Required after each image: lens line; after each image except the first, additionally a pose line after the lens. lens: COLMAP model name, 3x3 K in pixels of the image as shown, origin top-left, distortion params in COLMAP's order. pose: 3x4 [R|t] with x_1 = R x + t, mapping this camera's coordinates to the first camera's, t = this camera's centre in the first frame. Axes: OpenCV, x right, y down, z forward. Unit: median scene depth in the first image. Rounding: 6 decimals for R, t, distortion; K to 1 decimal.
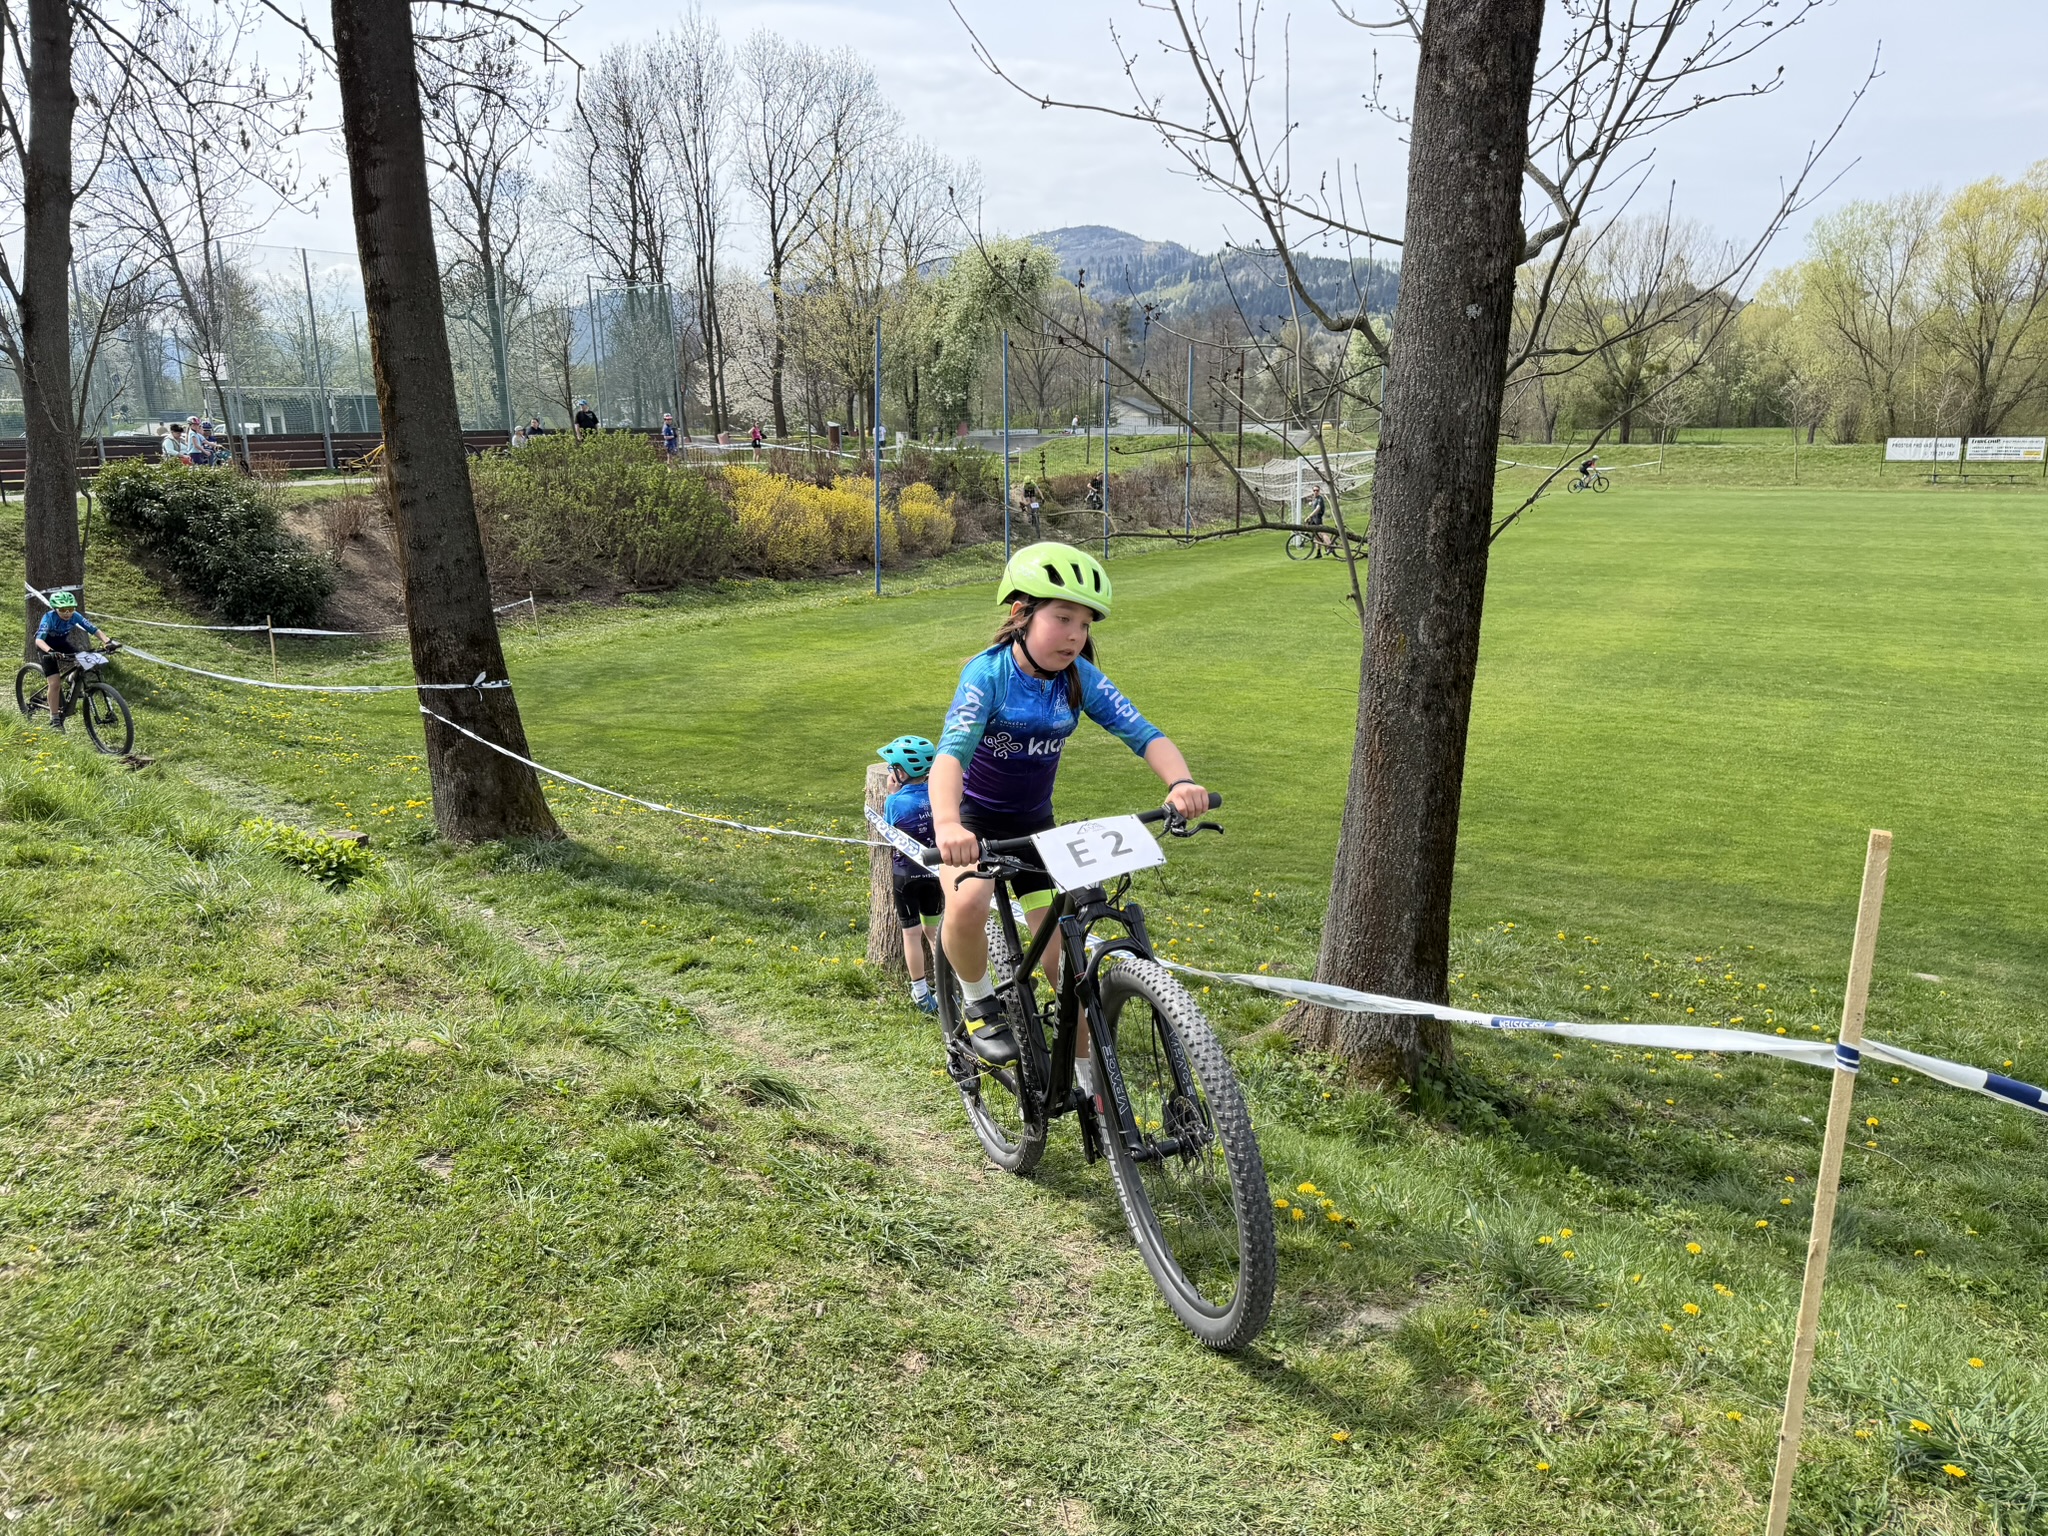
lens RADIAL K [[1437.9, 0, 1010.8], [0, 1437.9, 770.7], [0, 0, 1]] dist [0.040654, -0.048250]
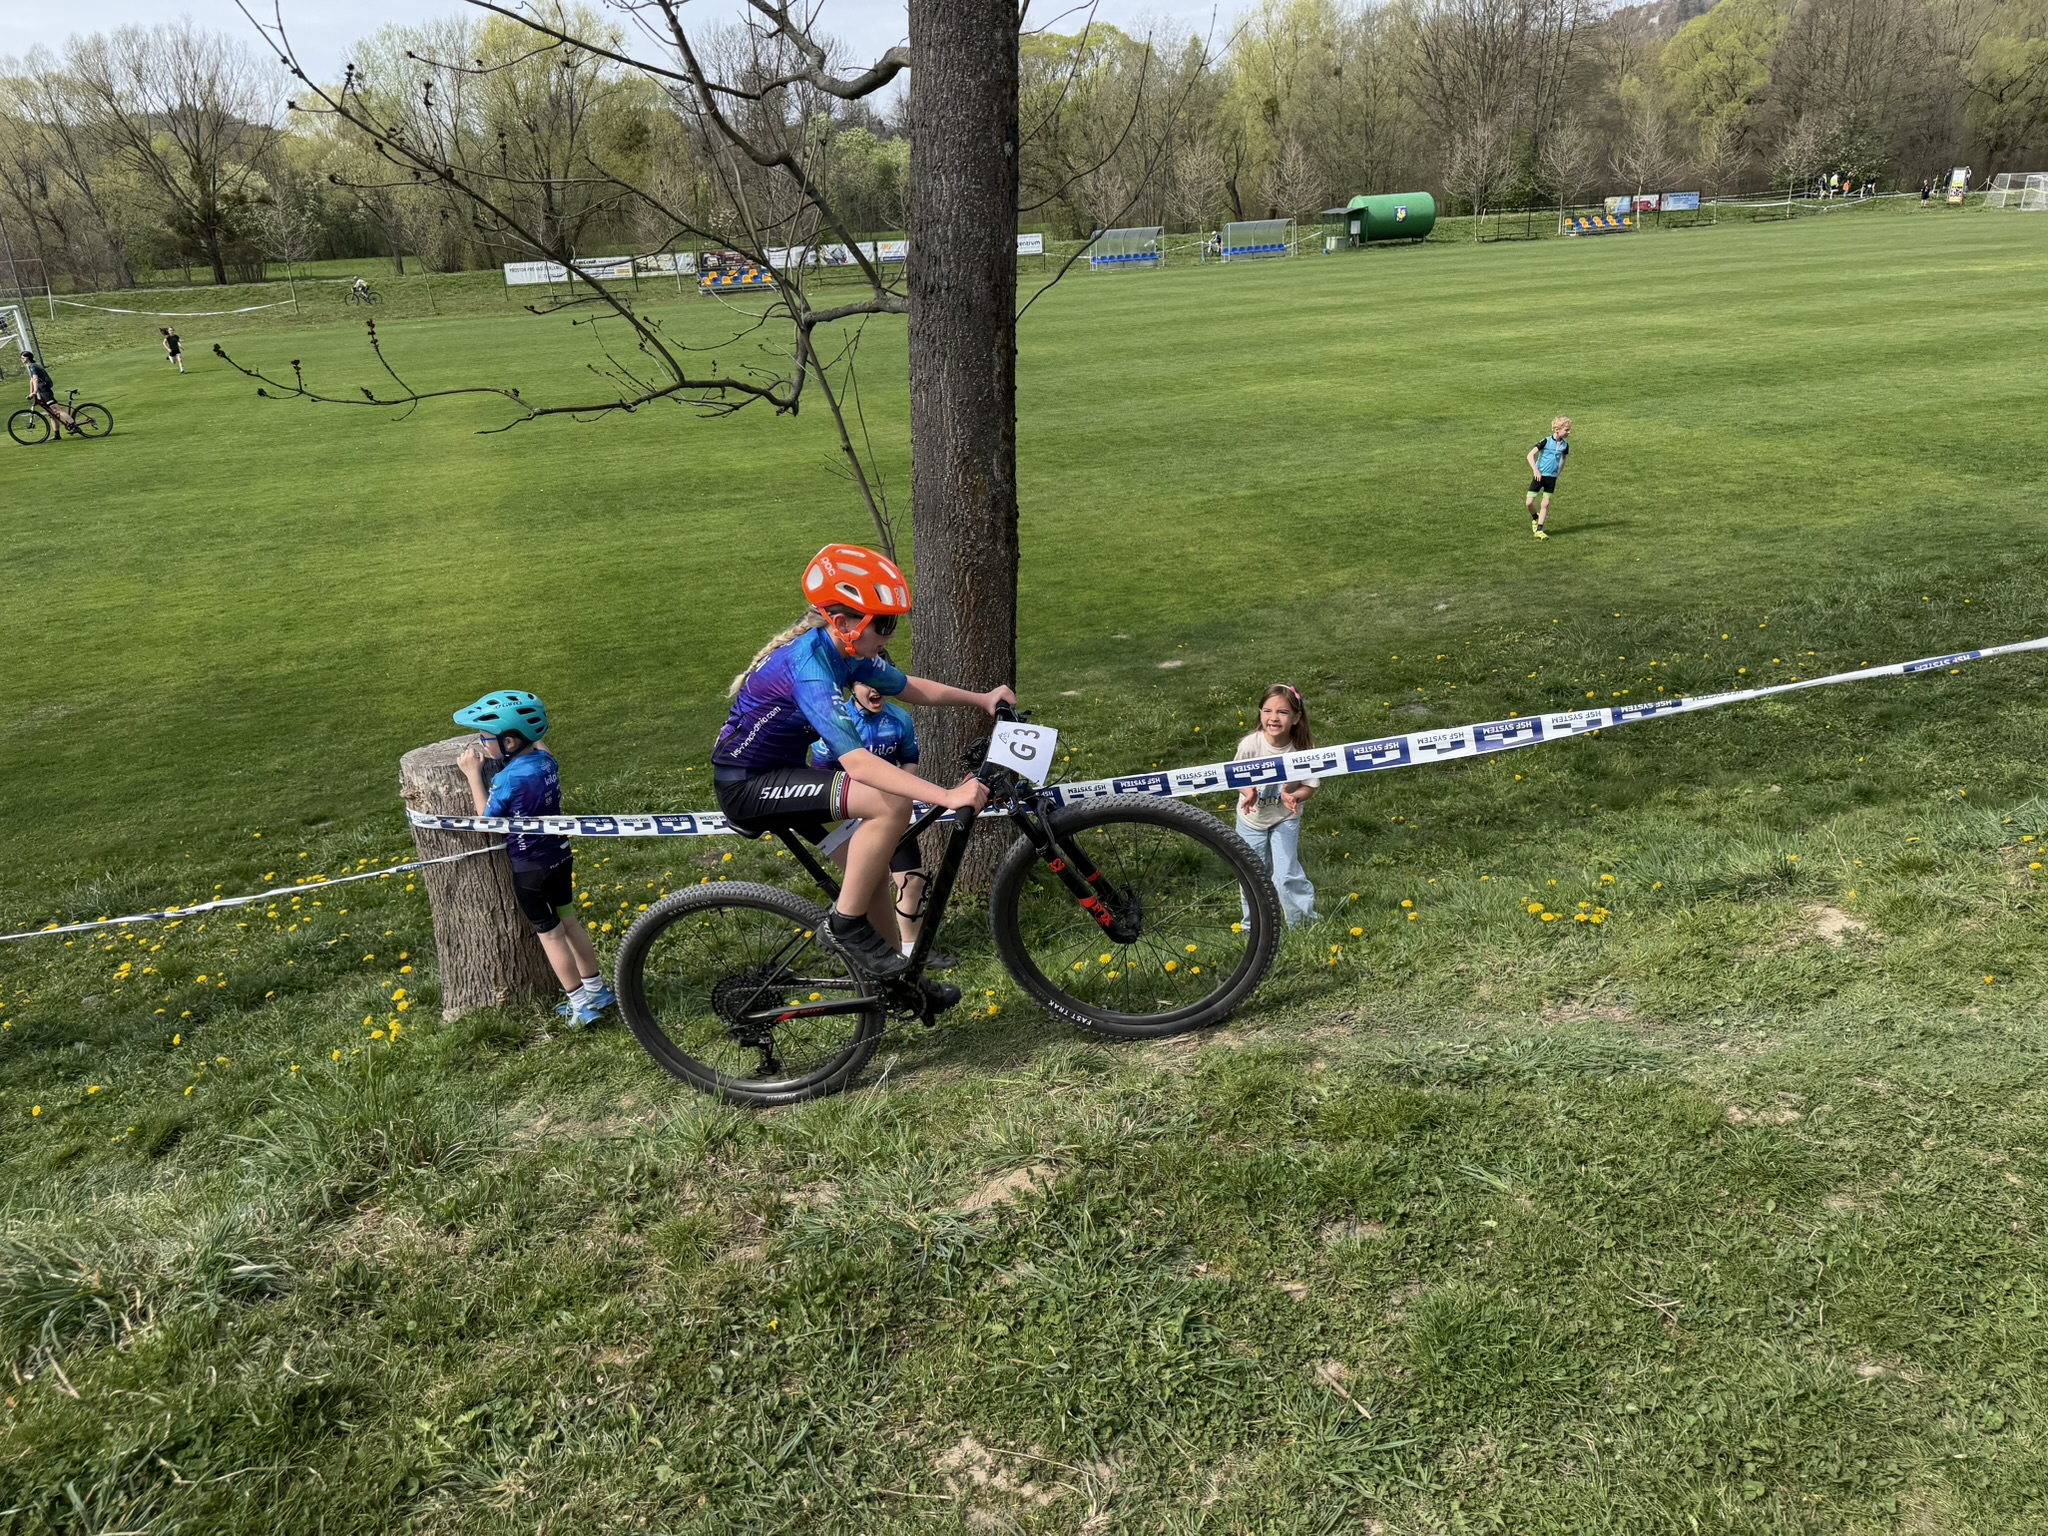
lens RADIAL K [[1437.9, 0, 1030.8], [0, 1437.9, 780.7], [0, 0, 1]] dist [0.040654, -0.048250]
pose [[0.626667, -0.302488, 0.718185, -0.423693], [0.220283, 0.952766, 0.209077, -0.071939], [-0.747505, 0.027182, 0.663700, 0.223155]]
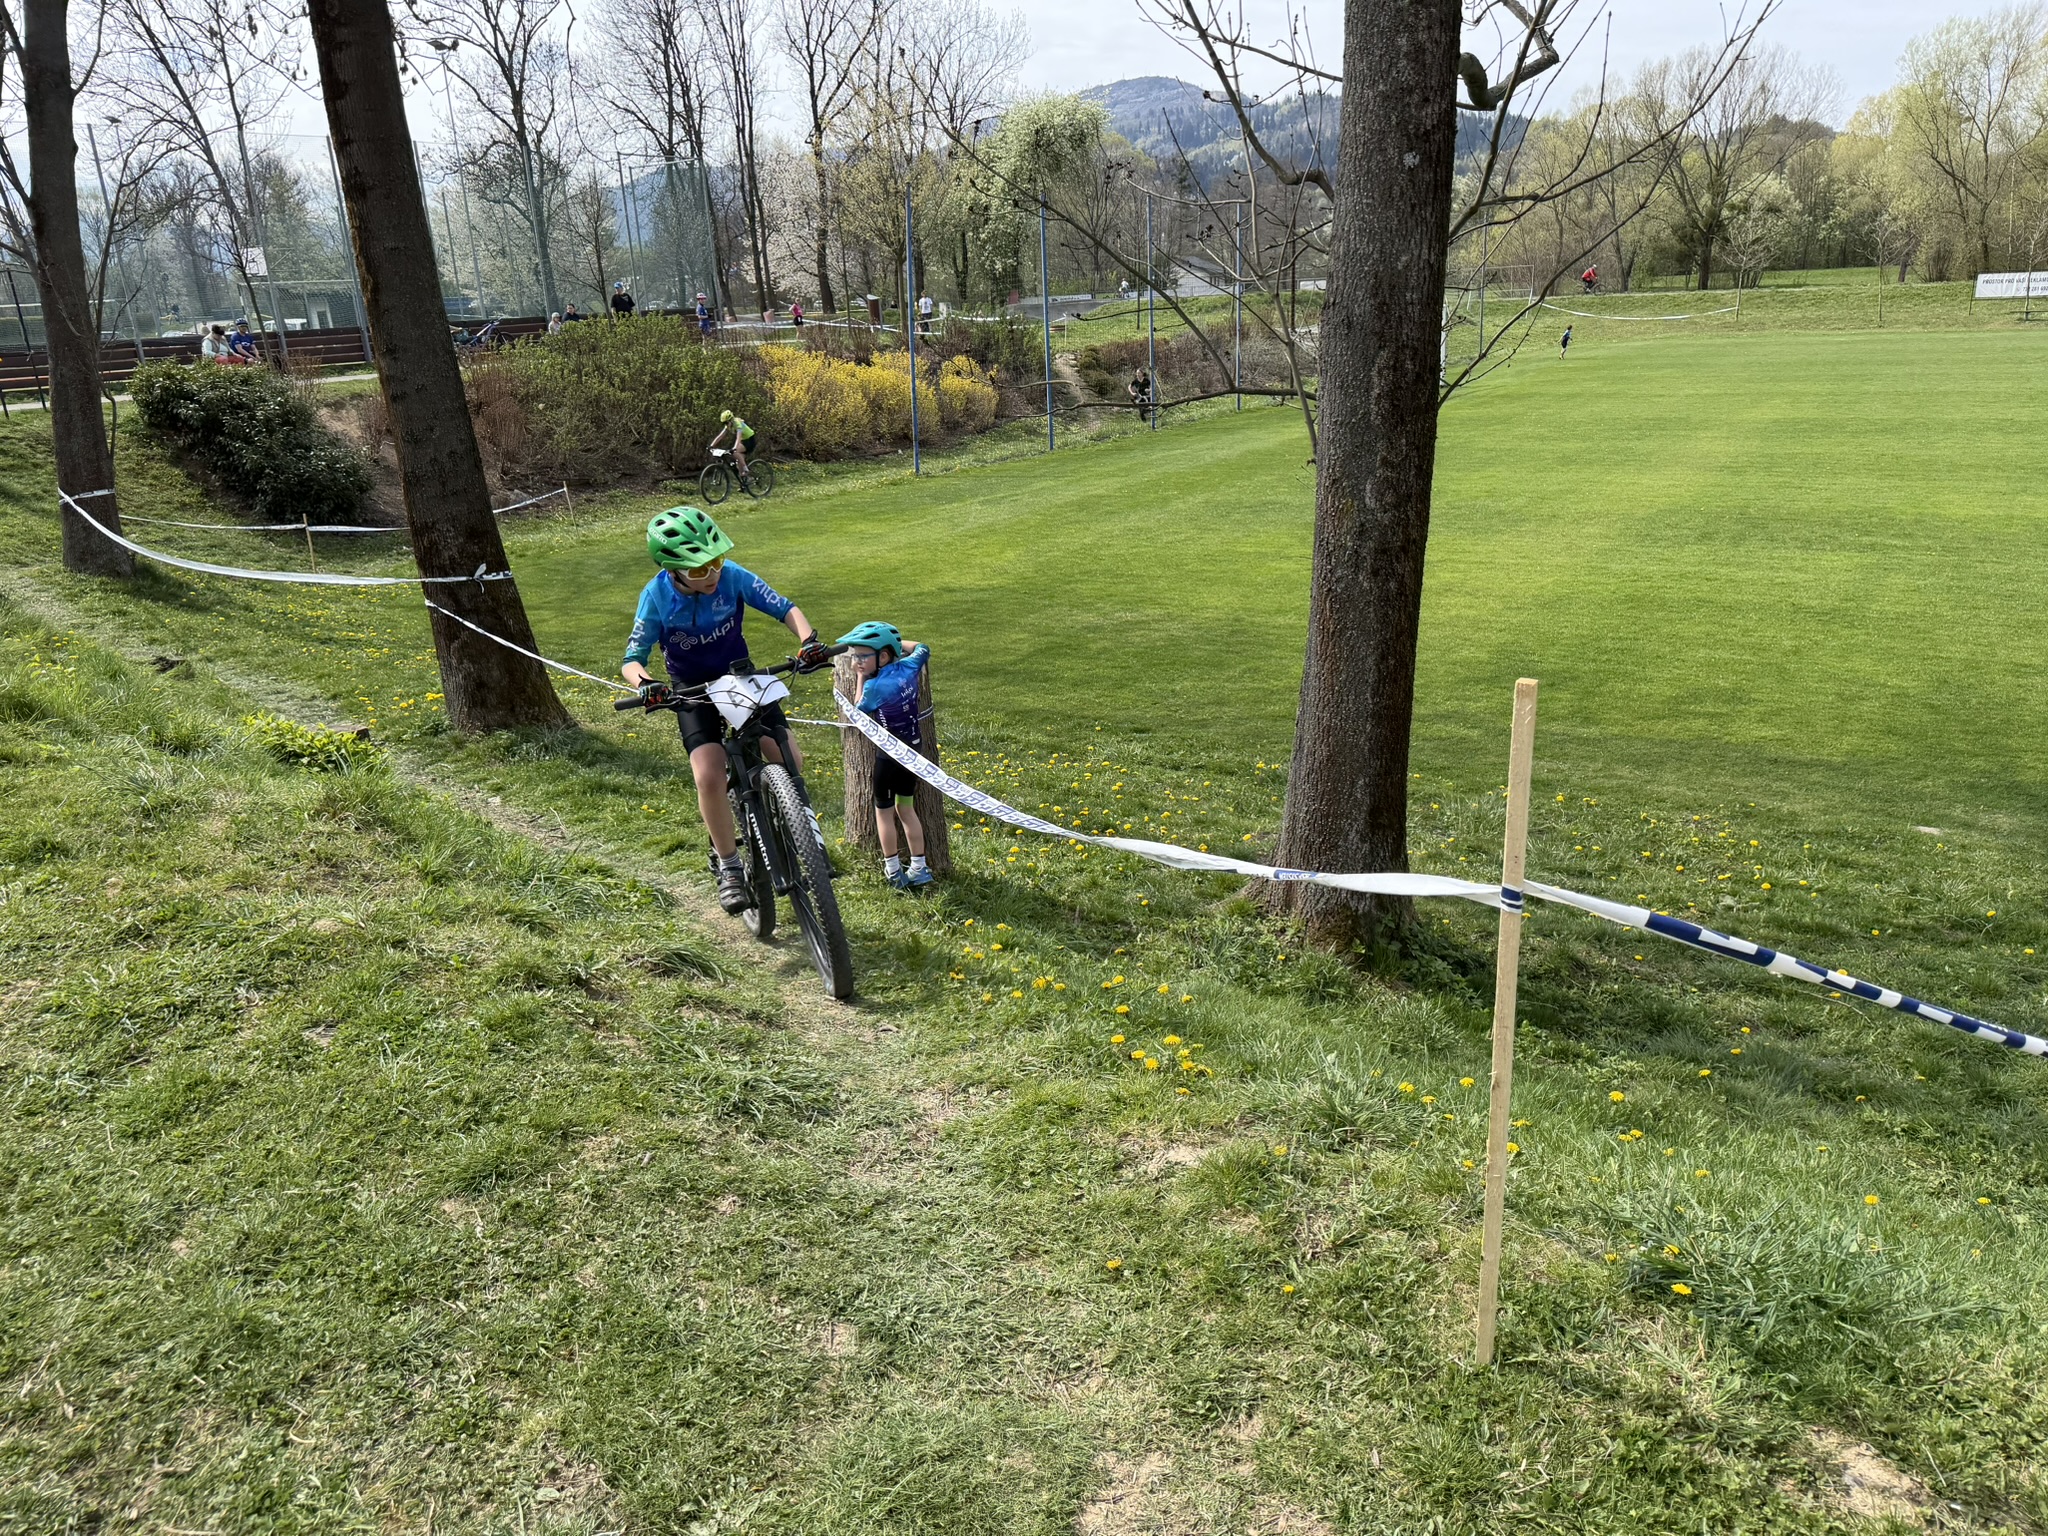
lens RADIAL K [[1437.9, 0, 1031.3], [0, 1437.9, 770.7], [0, 0, 1]] dist [0.040654, -0.048250]
pose [[0.999109, -0.024844, -0.034121, 0.065445], [0.027616, 0.996139, 0.083329, 0.002318], [0.031919, -0.084197, 0.995938, -0.008869]]
